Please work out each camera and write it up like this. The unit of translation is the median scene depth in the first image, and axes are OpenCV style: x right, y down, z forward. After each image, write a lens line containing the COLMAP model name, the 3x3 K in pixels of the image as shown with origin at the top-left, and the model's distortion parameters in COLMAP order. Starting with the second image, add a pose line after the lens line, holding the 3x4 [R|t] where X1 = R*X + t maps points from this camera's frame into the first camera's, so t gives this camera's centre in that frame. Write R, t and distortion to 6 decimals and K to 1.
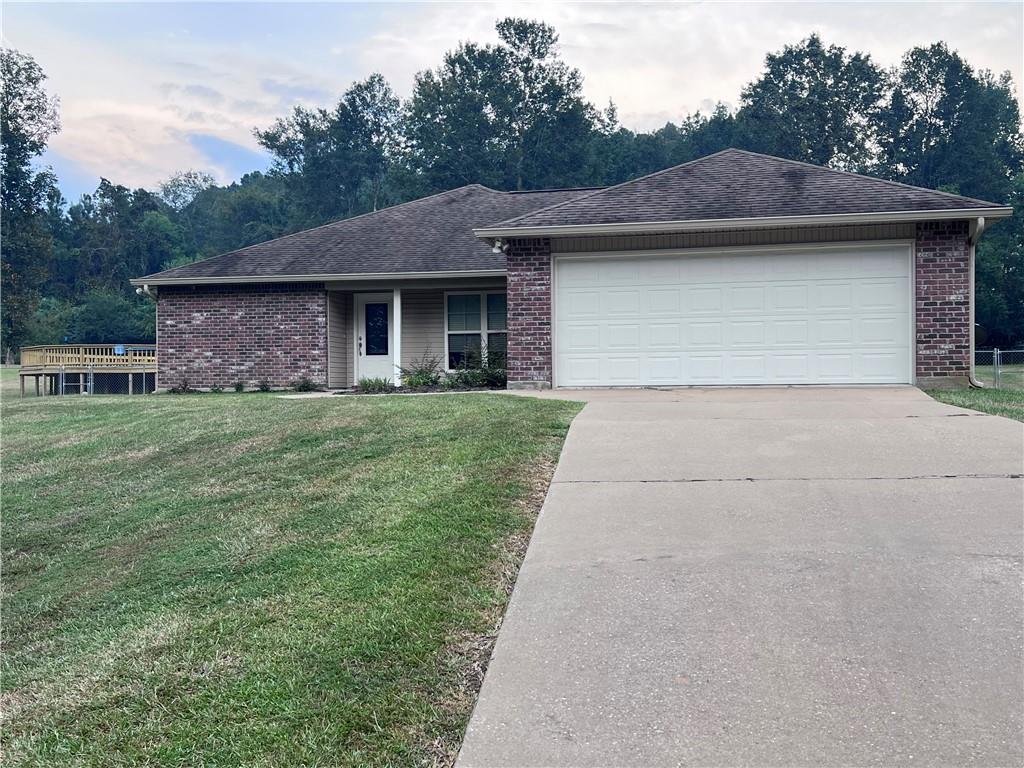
lens RADIAL K [[1087.9, 0, 510.4], [0, 1087.9, 381.1], [0, 0, 1]] dist [0.037545, 0.000000]
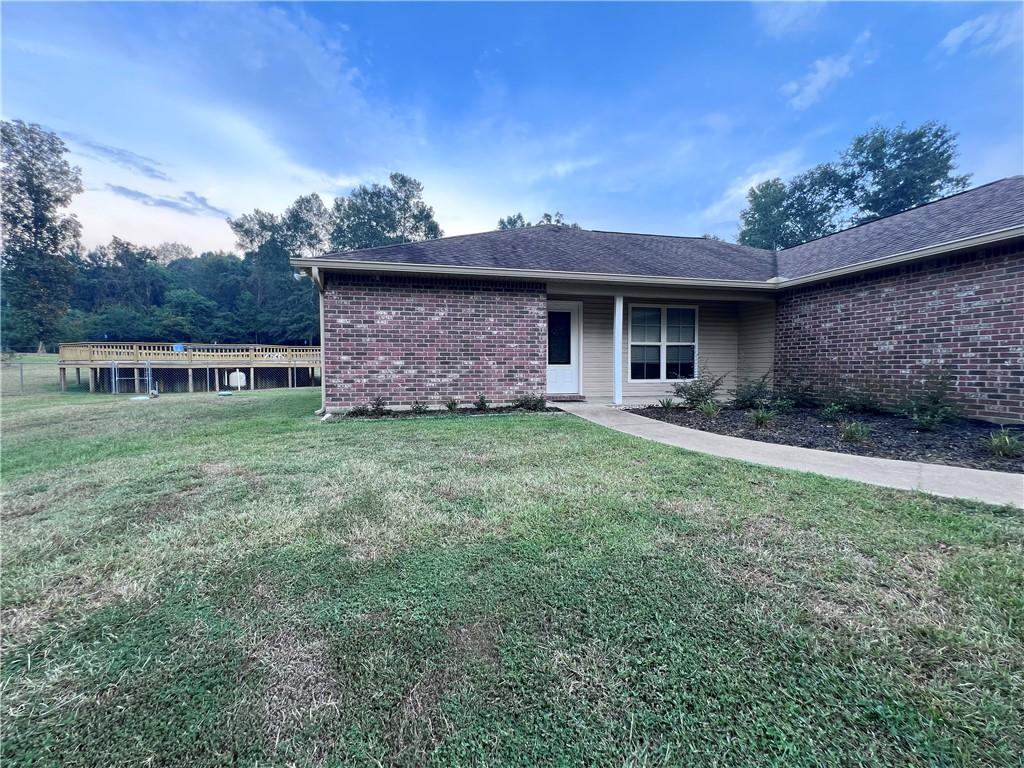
lens RADIAL K [[411.5, 0, 507.1], [0, 411.5, 383.0], [0, 0, 1]] dist [0.001489, 0.000857]
pose [[0.913070, -0.012215, 0.407619, -0.216996], [-0.009833, 0.998601, 0.051950, -0.017679], [-0.407684, -0.051442, 0.911673, 0.459036]]
